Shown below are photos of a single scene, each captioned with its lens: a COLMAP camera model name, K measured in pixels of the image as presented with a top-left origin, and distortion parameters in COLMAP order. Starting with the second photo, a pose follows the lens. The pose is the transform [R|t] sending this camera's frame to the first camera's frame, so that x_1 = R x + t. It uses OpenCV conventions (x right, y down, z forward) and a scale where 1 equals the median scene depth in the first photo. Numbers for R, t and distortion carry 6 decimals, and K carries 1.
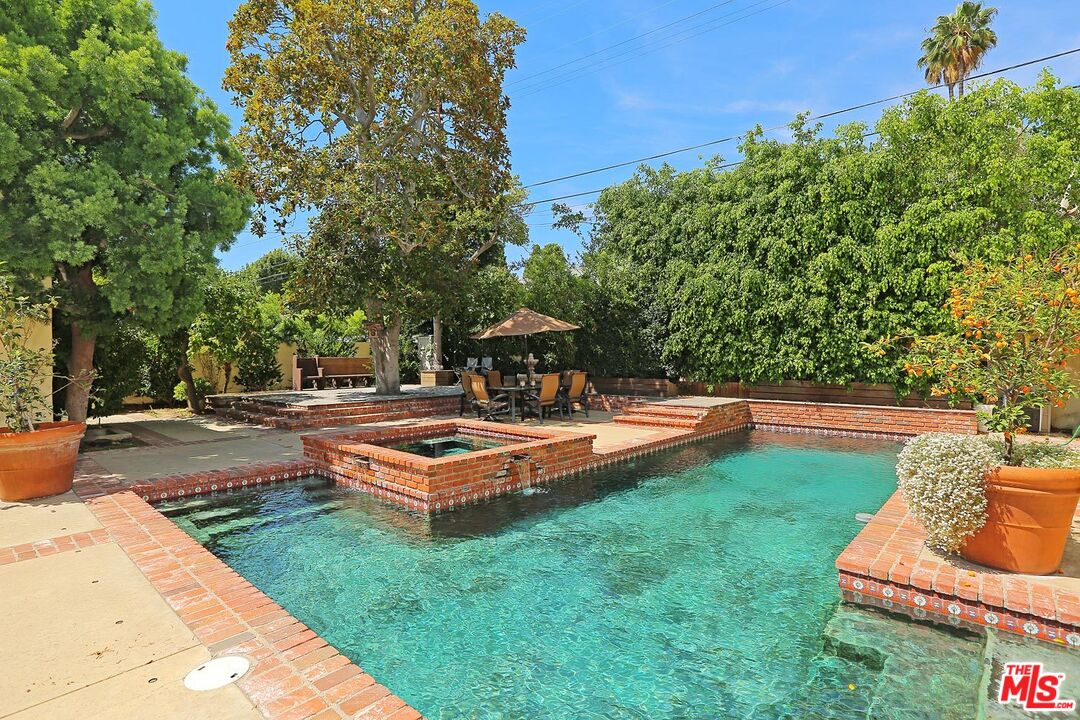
lens RADIAL K [[528.8, 0, 543.9], [0, 528.8, 358.6], [0, 0, 1]] dist [-0.030027, 0.000936]
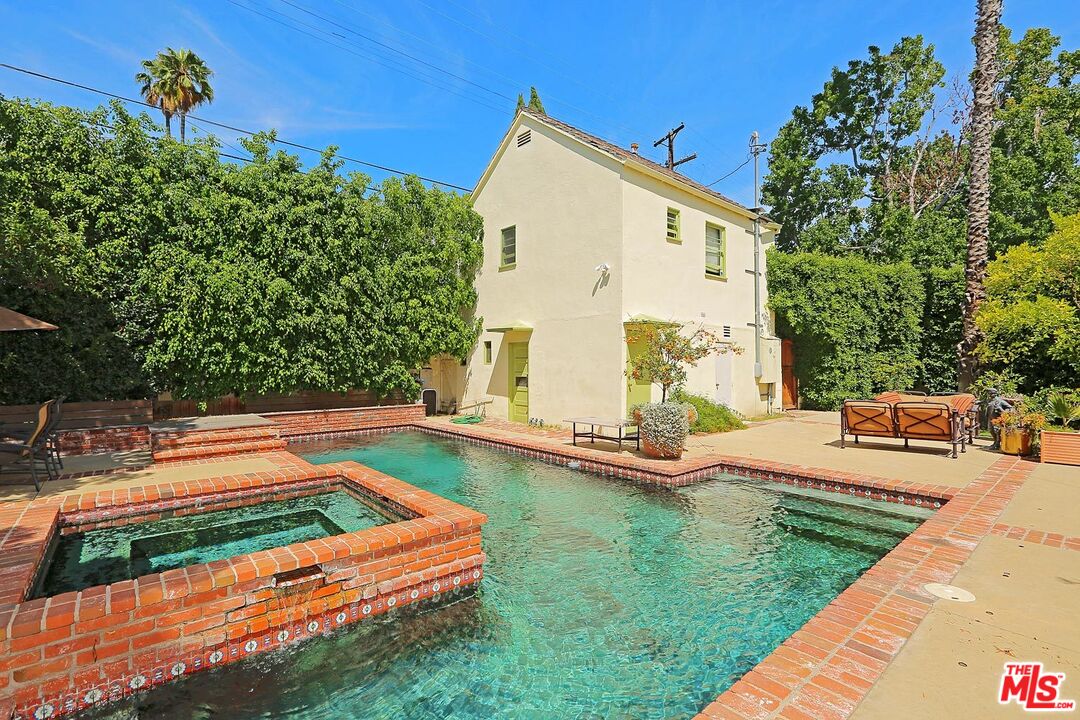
lens RADIAL K [[498.8, 0, 536.5], [0, 498.8, 363.2], [0, 0, 1]] dist [-0.028933, 0.000486]
pose [[0.148387, 0.001279, 0.988929, -0.421876], [0.012552, 0.999916, -0.003177, -0.004239], [-0.988850, 0.012884, 0.148359, 0.382632]]
